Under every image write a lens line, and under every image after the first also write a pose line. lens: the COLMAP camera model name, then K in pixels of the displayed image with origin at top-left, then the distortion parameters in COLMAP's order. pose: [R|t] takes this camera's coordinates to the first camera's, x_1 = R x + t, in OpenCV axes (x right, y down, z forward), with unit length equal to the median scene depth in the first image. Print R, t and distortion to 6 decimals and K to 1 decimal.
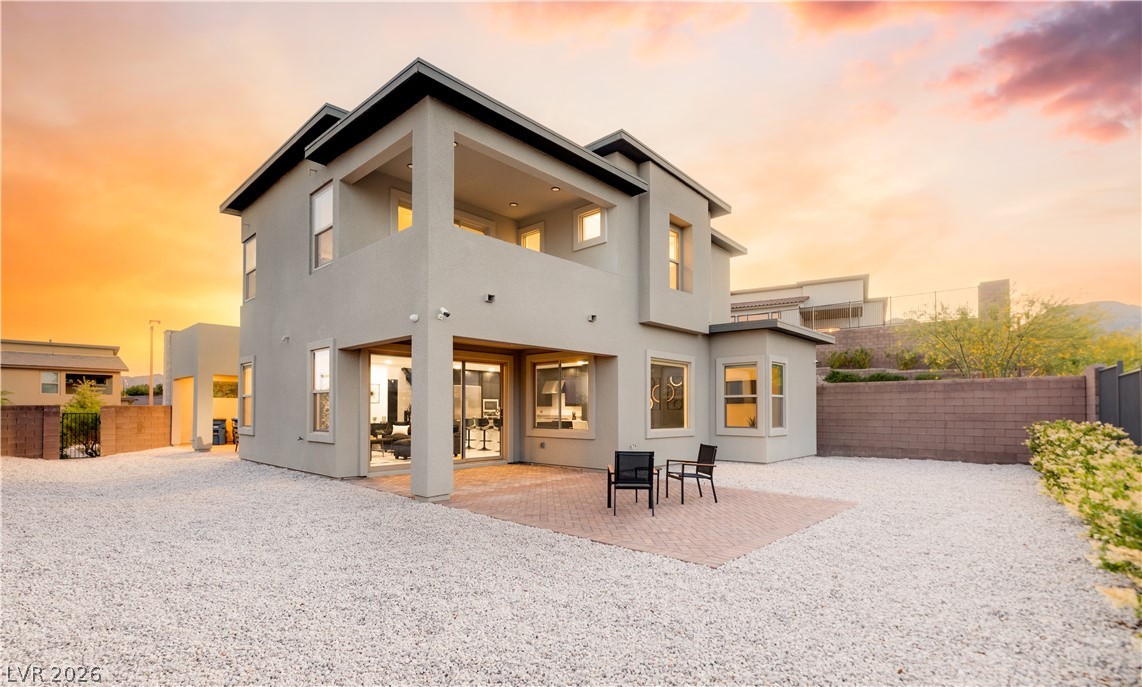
lens RADIAL K [[526.9, 0, 567.7], [0, 526.9, 401.1], [0, 0, 1]] dist [0.001537, 0.000430]
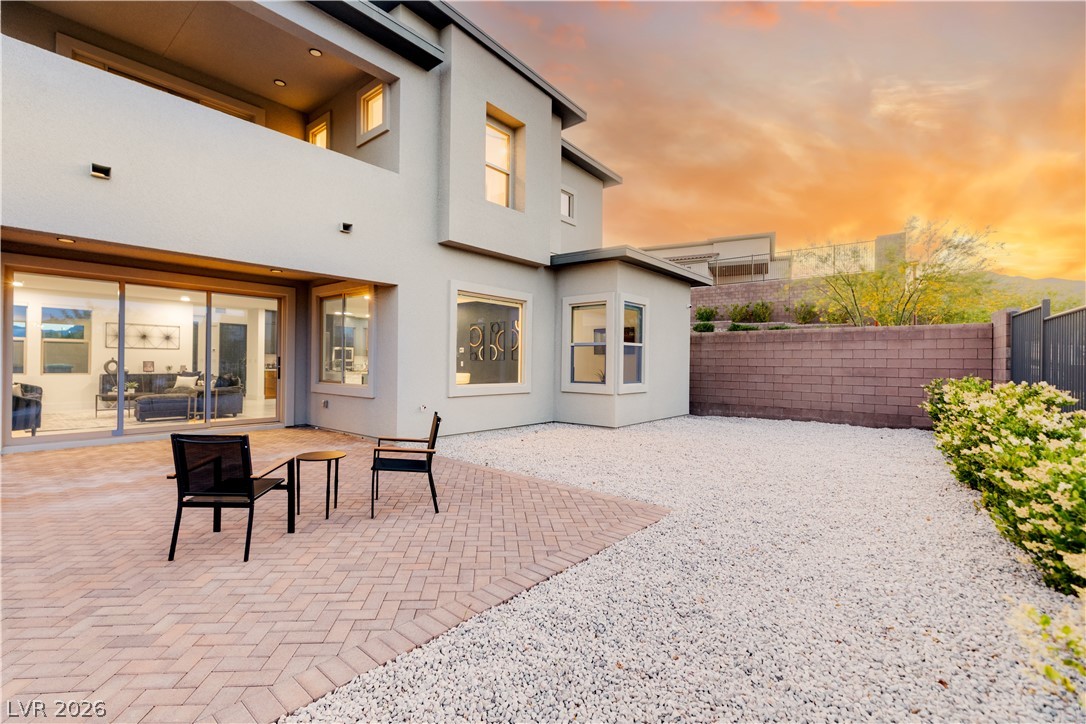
lens RADIAL K [[486.2, 0, 543.0], [0, 486.2, 362.0], [0, 0, 1]] dist [-0.000080, 0.000111]
pose [[0.998028, 0.009614, 0.062022, 0.216011], [-0.010630, 0.999814, 0.016072, 0.007200], [-0.061856, -0.016700, 0.997945, 0.263805]]
